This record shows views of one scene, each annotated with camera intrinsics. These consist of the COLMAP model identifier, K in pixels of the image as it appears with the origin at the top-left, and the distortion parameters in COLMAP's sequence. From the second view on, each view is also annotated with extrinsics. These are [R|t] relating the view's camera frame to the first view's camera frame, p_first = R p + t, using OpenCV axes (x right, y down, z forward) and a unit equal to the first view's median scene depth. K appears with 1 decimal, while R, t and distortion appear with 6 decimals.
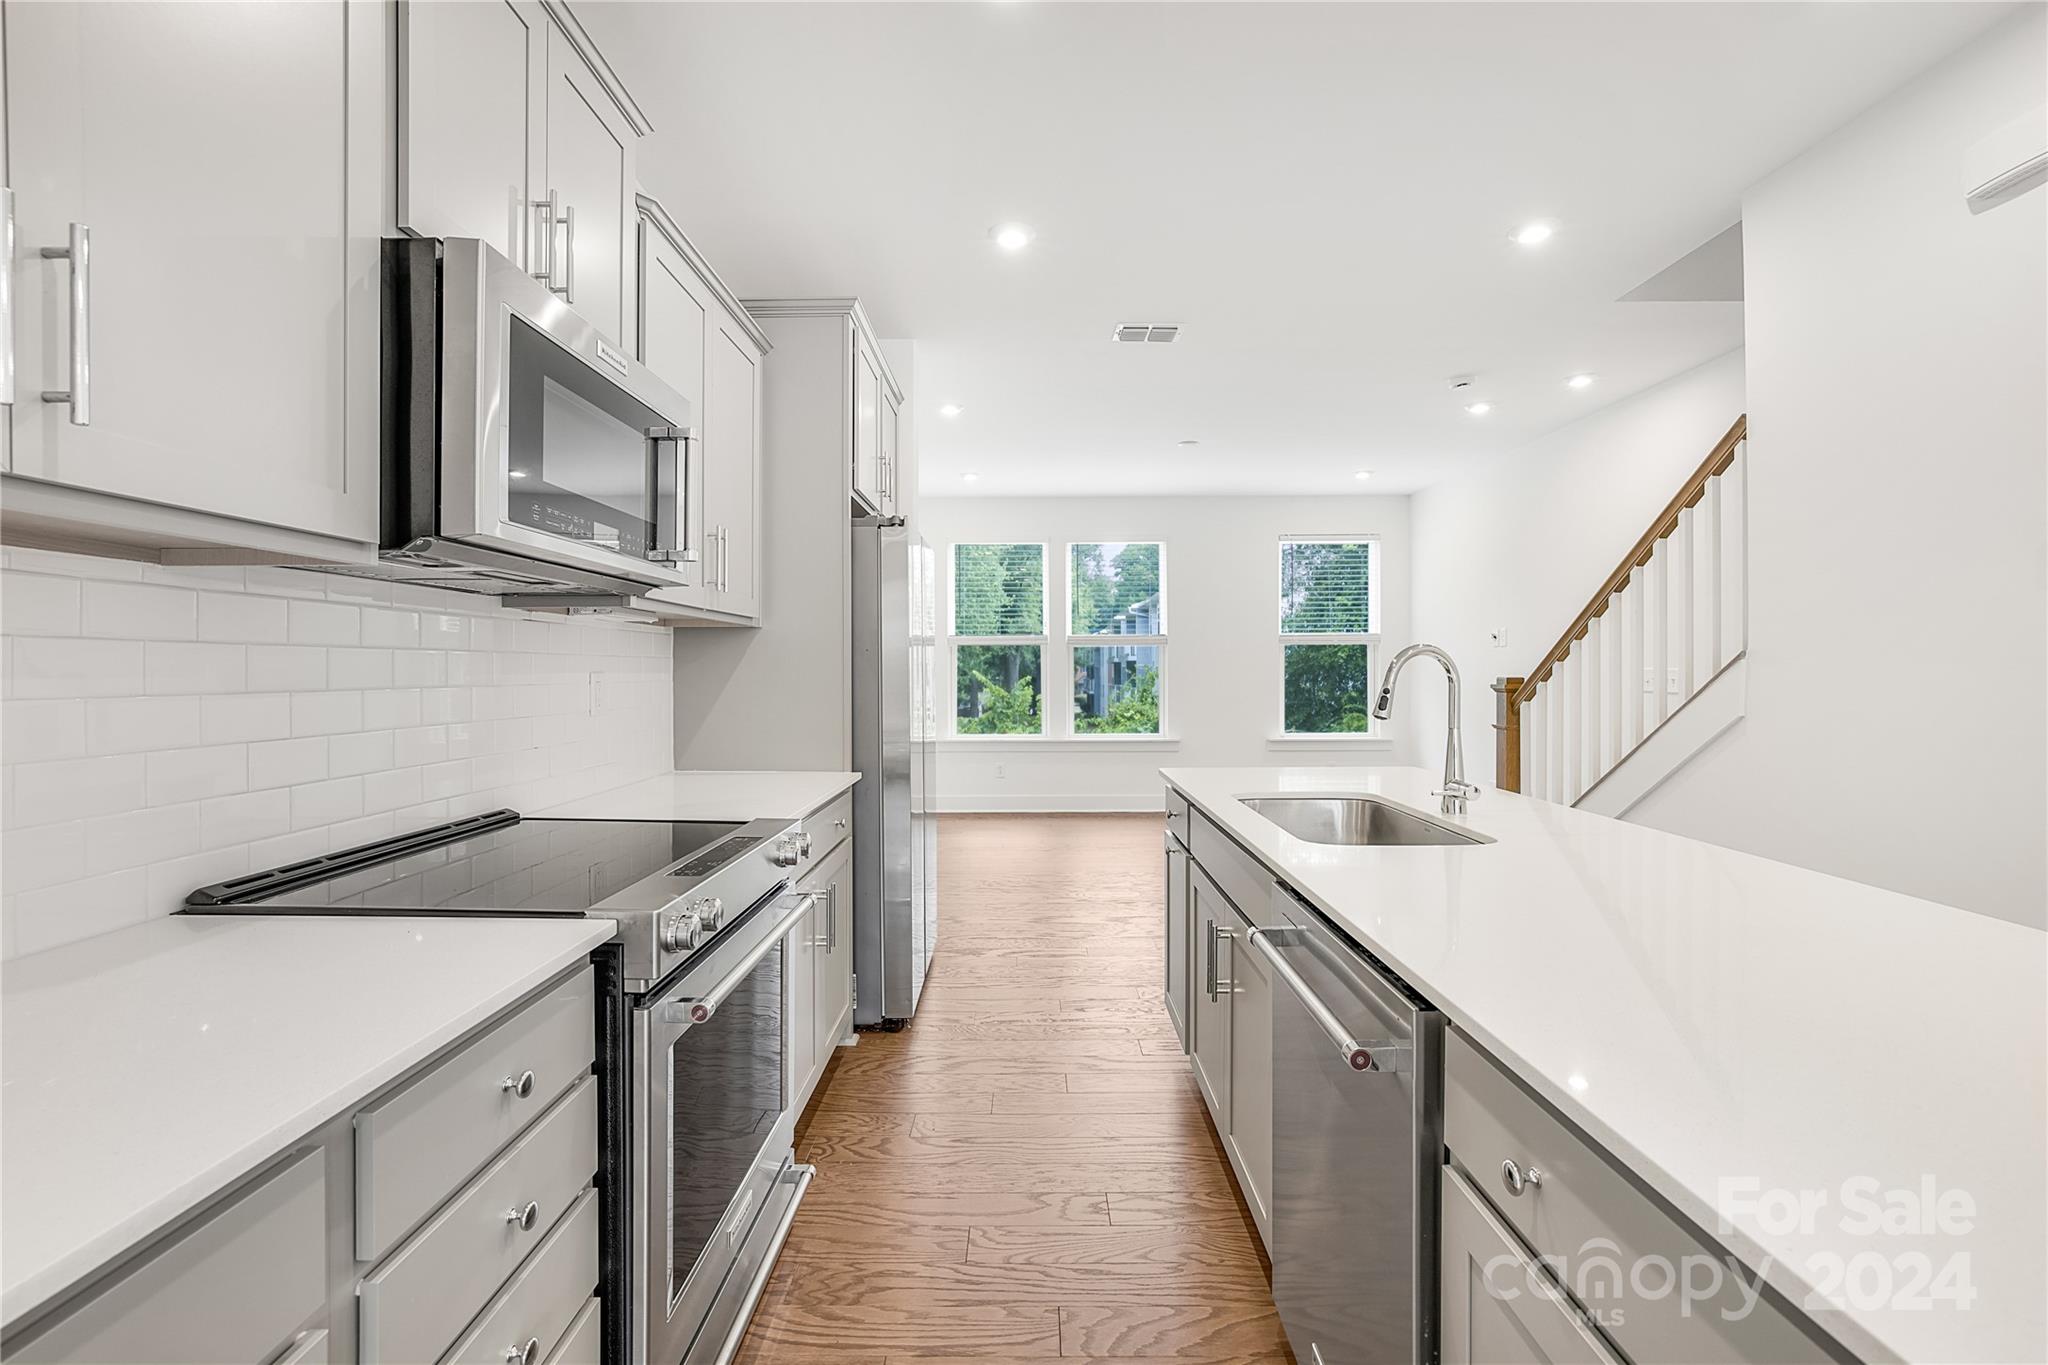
lens RADIAL K [[891.6, 0, 1022.3], [0, 891.6, 664.6], [0, 0, 1]] dist [-0.005037, 0.004837]
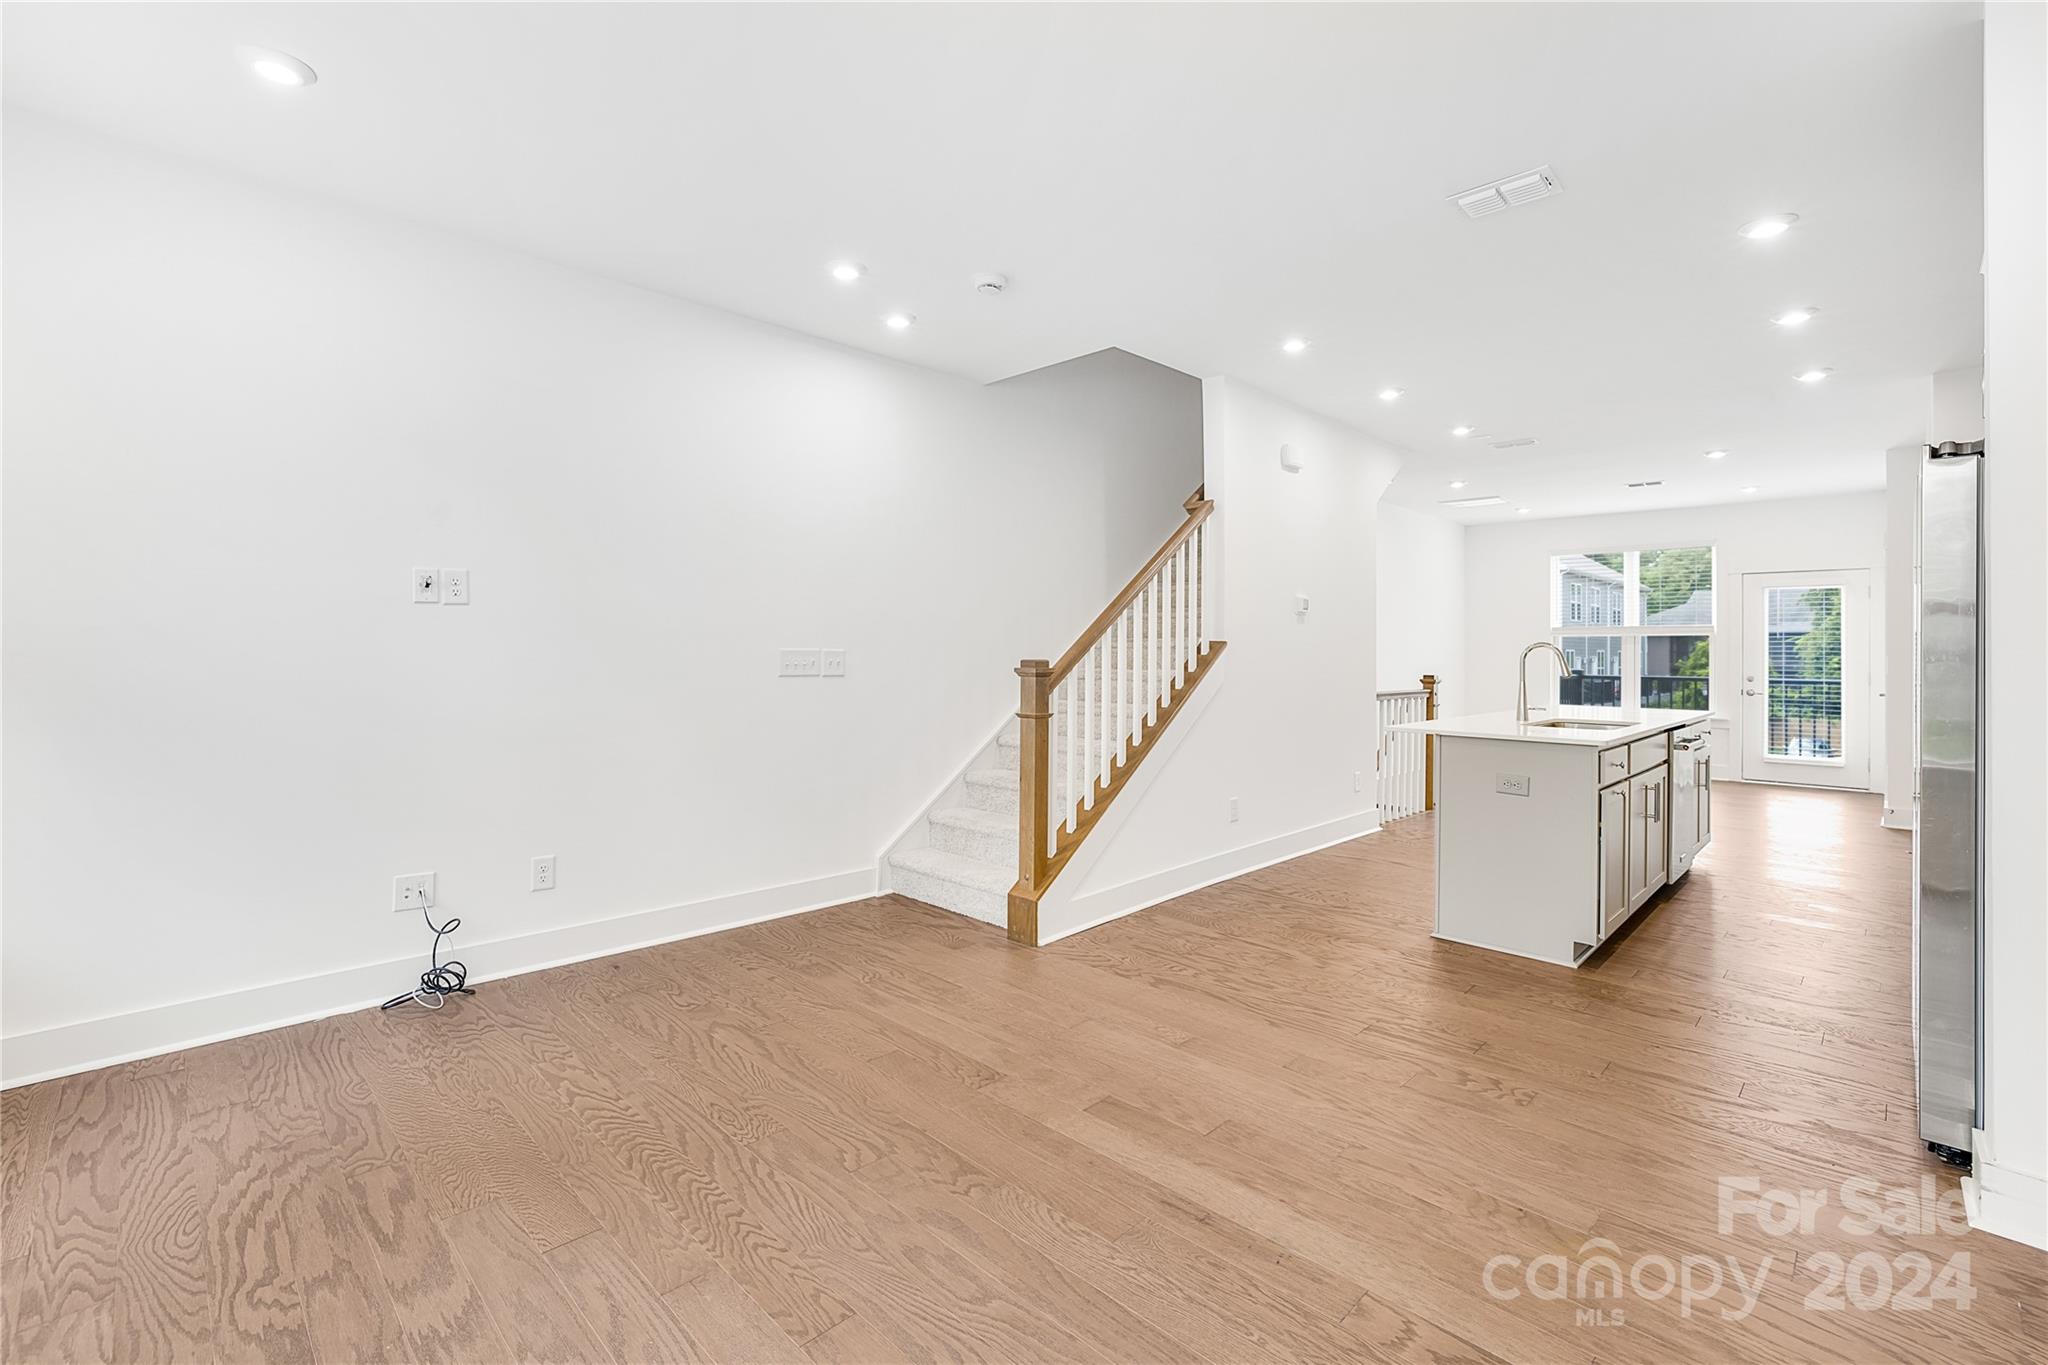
lens RADIAL K [[891.6, 0, 1028.6], [0, 891.6, 677.4], [0, 0, 1]] dist [-0.005037, 0.004837]
pose [[-0.717415, -0.013027, 0.696524, -0.081181], [-0.000860, 0.999841, 0.017813, 0.011911], [-0.696645, 0.012180, -0.717313, 1.791682]]
